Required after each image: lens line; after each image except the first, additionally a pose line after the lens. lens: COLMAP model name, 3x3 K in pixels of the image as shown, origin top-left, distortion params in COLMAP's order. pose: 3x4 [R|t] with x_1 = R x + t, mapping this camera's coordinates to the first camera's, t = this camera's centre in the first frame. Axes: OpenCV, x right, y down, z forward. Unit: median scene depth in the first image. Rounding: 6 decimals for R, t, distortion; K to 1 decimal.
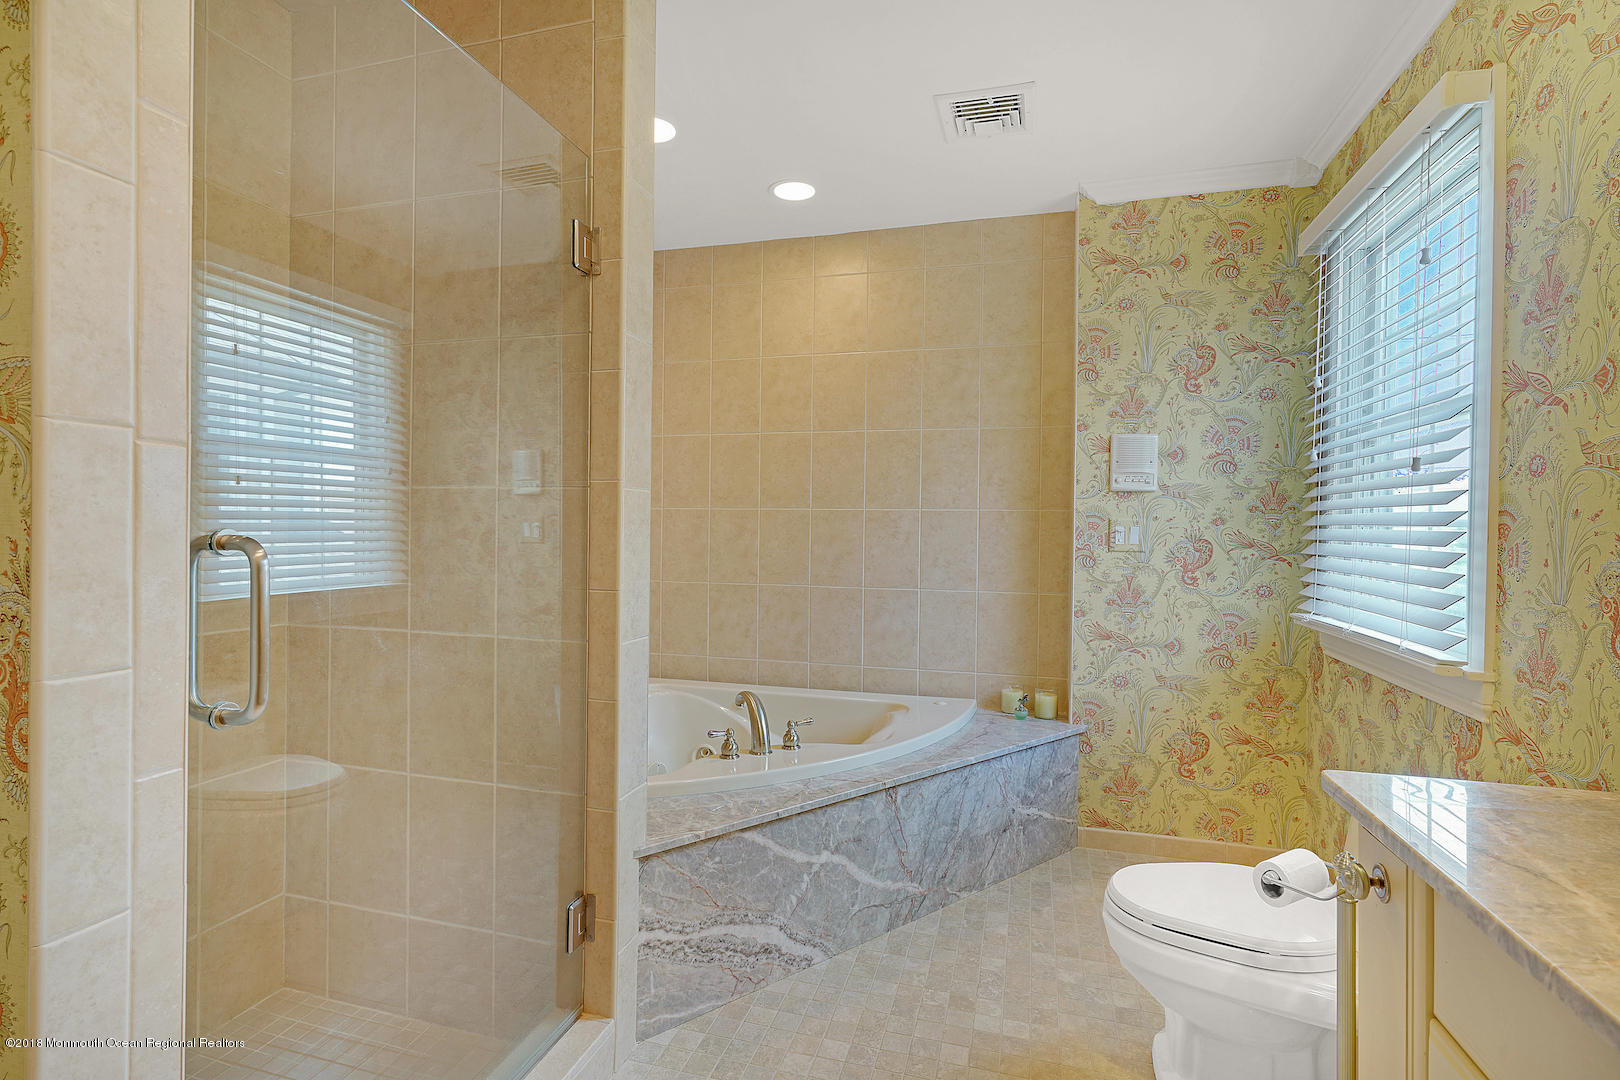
lens RADIAL K [[768.8, 0, 808.2], [0, 768.8, 534.9], [0, 0, 1]] dist [-0.000513, -0.000127]
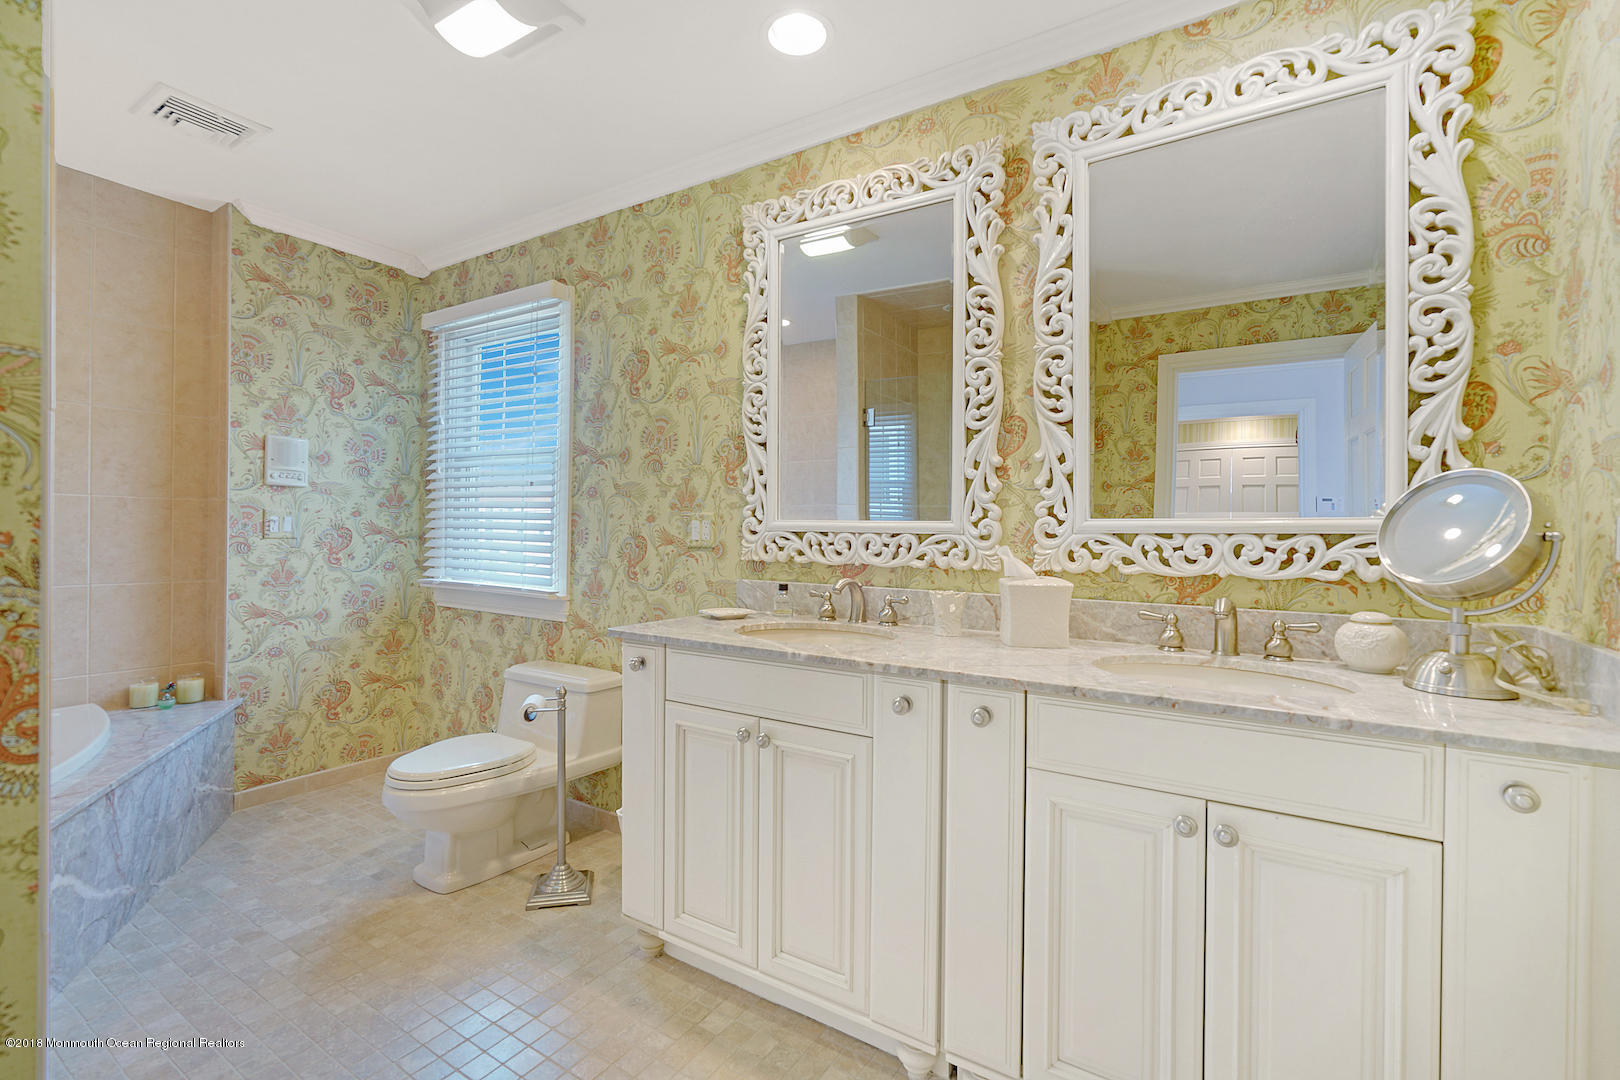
lens RADIAL K [[721.5, 0, 806.6], [0, 721.5, 534.3], [0, 0, 1]] dist [-0.004380, 0.001176]
pose [[0.280366, -0.010610, 0.959835, -0.410605], [-0.004970, 0.999909, 0.012505, -0.001627], [-0.959880, -0.008276, 0.280288, -0.057117]]
